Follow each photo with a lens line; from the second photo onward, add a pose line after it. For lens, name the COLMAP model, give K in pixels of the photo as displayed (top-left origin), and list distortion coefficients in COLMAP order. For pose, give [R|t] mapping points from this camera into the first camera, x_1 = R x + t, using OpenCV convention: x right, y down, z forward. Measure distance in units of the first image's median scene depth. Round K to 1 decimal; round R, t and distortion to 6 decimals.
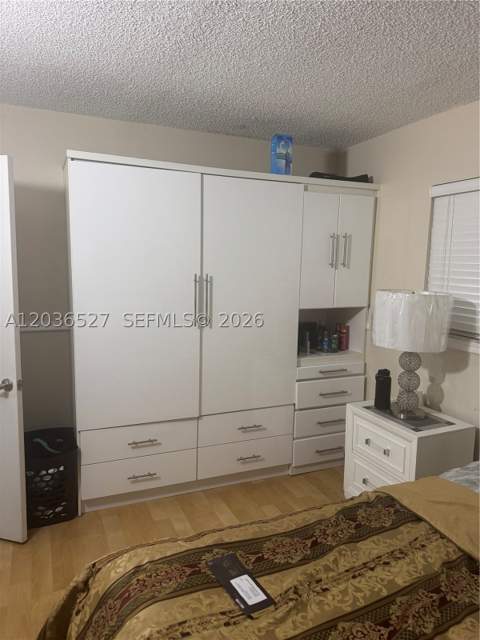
lens RADIAL K [[451.4, 0, 240.0], [0, 451.4, 320.0], [0, 0, 1]] dist [0.079616, -0.109422]
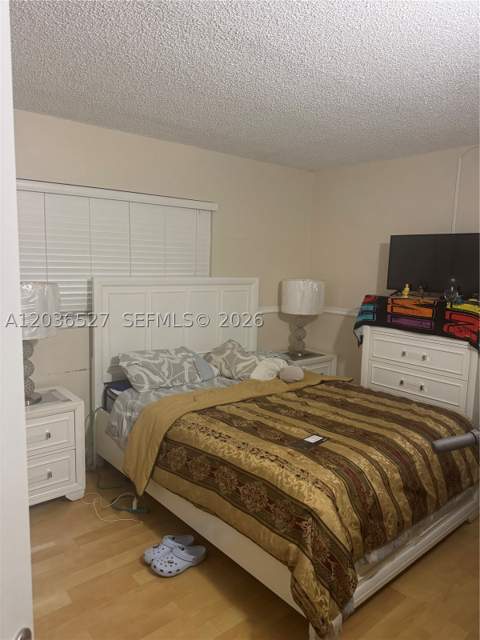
lens RADIAL K [[451.4, 0, 240.0], [0, 451.4, 320.0], [0, 0, 1]] dist [0.079616, -0.109422]
pose [[-0.298760, -0.157587, 0.941227, -1.224775], [0.092712, 0.976814, 0.192973, -0.213946], [-0.949814, 0.144916, -0.277223, 1.353531]]
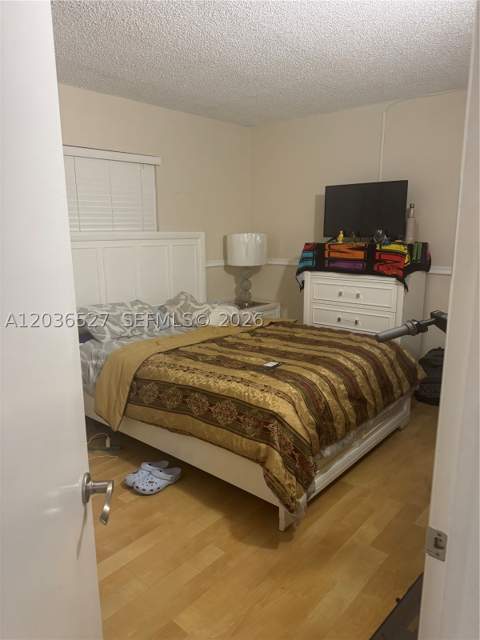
lens RADIAL K [[452.8, 0, 238.7], [0, 452.8, 322.2], [0, 0, 1]] dist [0.136822, -0.241838]
pose [[-0.439832, -0.201466, 0.875191, -1.357059], [0.115297, 0.953782, 0.277500, -0.160387], [-0.890648, 0.222961, -0.396276, 1.511235]]
